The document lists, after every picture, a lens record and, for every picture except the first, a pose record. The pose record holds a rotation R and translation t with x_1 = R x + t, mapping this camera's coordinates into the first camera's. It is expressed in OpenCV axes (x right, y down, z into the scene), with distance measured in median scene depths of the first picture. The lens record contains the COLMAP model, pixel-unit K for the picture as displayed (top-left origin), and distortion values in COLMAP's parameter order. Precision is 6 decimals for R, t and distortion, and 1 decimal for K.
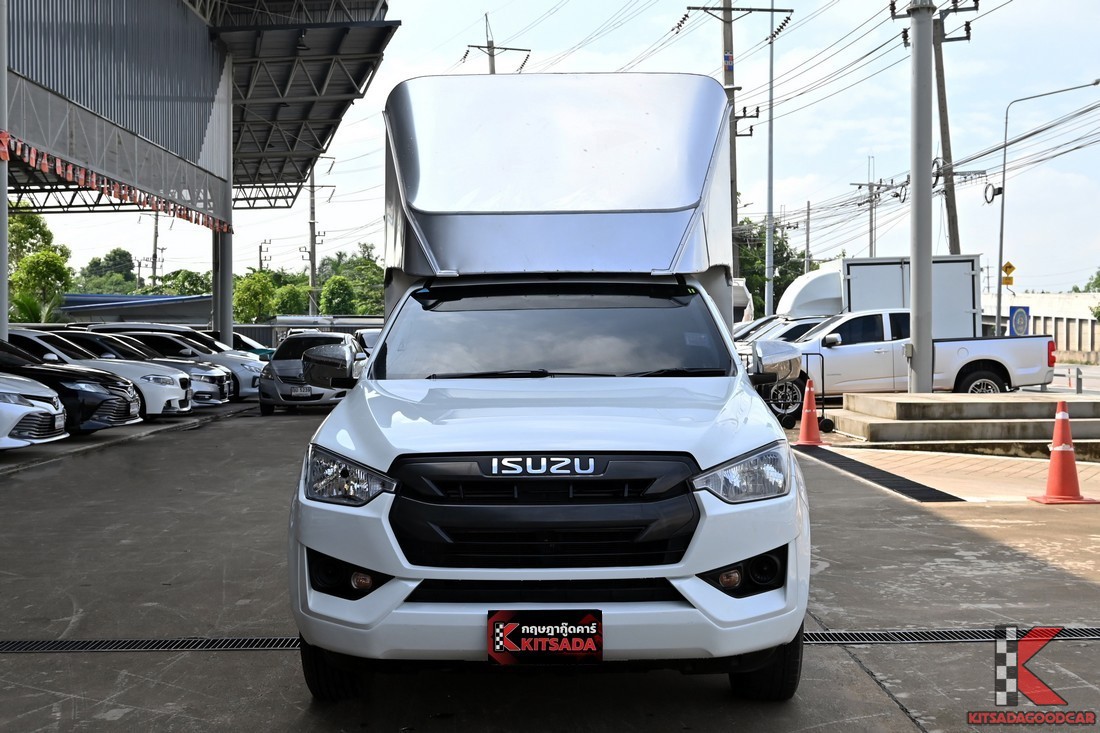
lens RADIAL K [[1377.6, 0, 550.0], [0, 1377.6, 366.5], [0, 0, 1]] dist [0.002281, -0.047772]
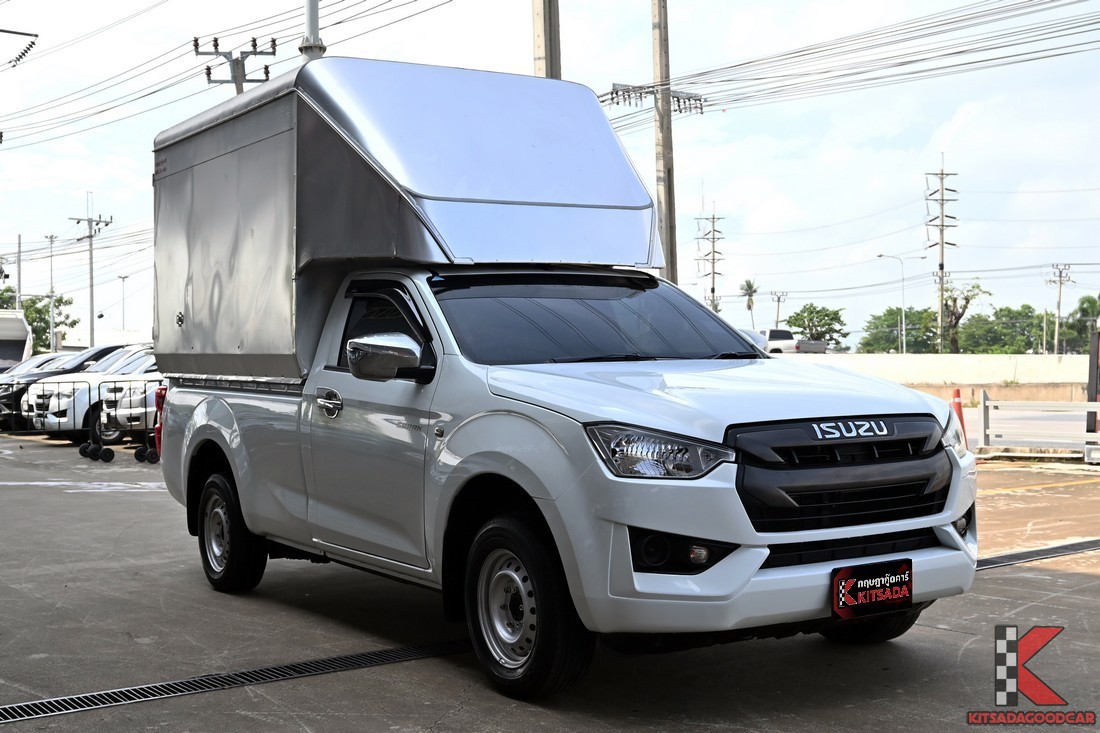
lens RADIAL K [[1367.5, 0, 550.0], [0, 1367.5, 366.5], [0, 0, 1]] dist [-0.020099, -0.047917]
pose [[0.841683, -0.007990, 0.539914, -0.769145], [0.023123, 0.999507, -0.021256, 0.040760], [-0.539477, 0.030375, 0.841452, 0.239248]]
